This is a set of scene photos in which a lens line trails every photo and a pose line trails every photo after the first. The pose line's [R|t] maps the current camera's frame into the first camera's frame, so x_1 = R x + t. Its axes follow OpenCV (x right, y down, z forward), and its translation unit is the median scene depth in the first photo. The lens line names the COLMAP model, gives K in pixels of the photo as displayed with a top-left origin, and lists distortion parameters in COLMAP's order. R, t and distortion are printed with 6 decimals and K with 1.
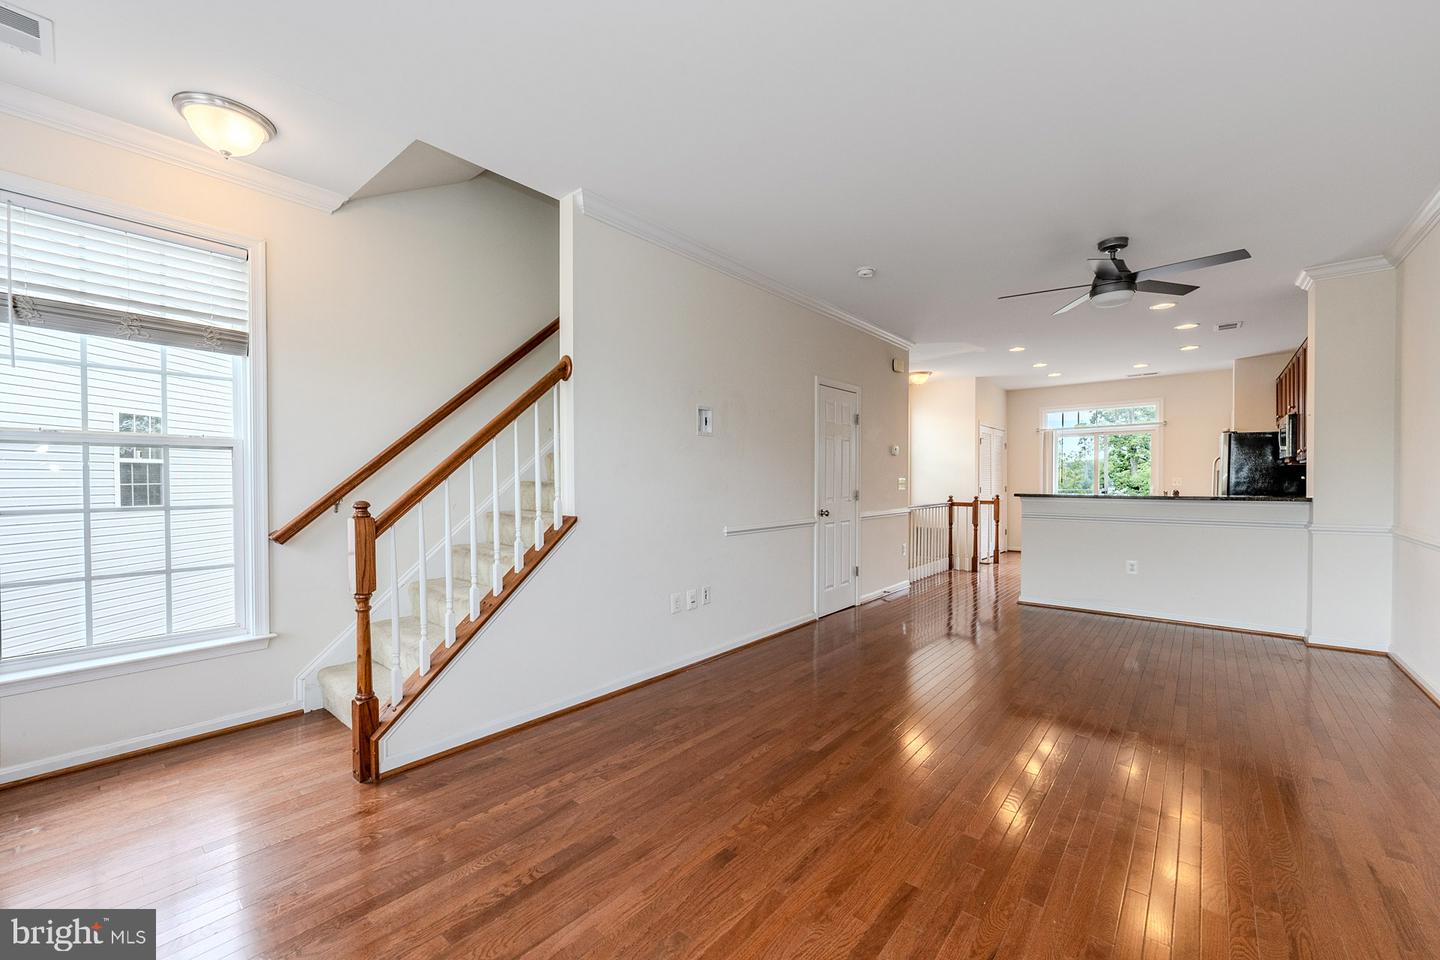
lens RADIAL K [[572.4, 0, 710.5], [0, 572.4, 480.6], [0, 0, 1]] dist [-0.000643, 0.000198]
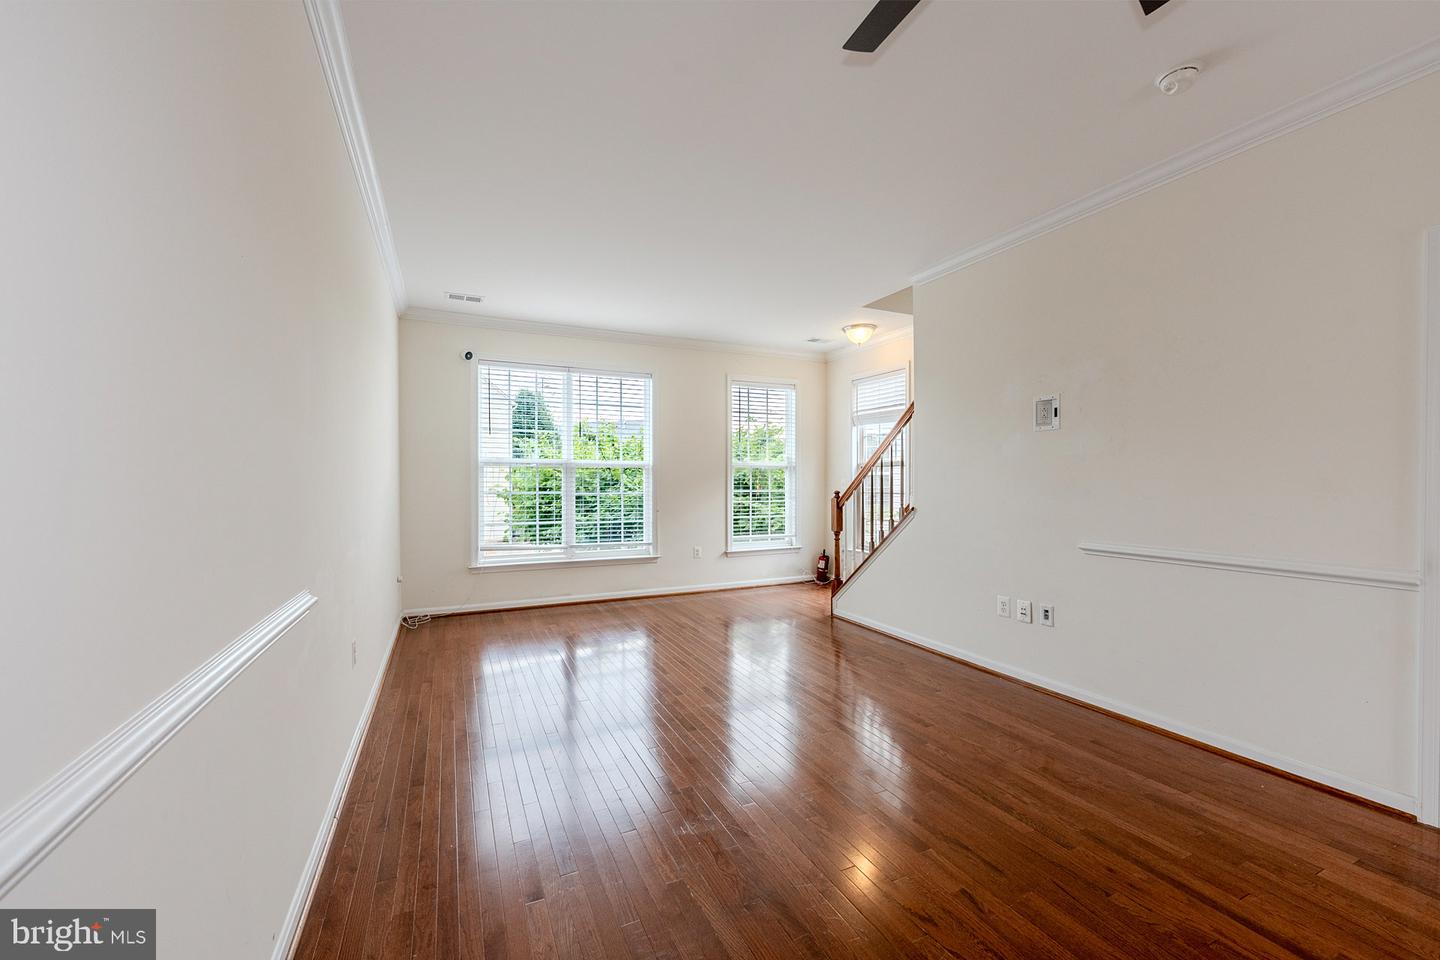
lens RADIAL K [[572.4, 0, 710.5], [0, 572.4, 480.6], [0, 0, 1]] dist [-0.000643, 0.000198]
pose [[-0.414726, -0.002685, -0.909942, 1.101626], [-0.006557, 0.999979, 0.000038, 0.002917], [0.909923, 0.005982, -0.414735, 1.010345]]
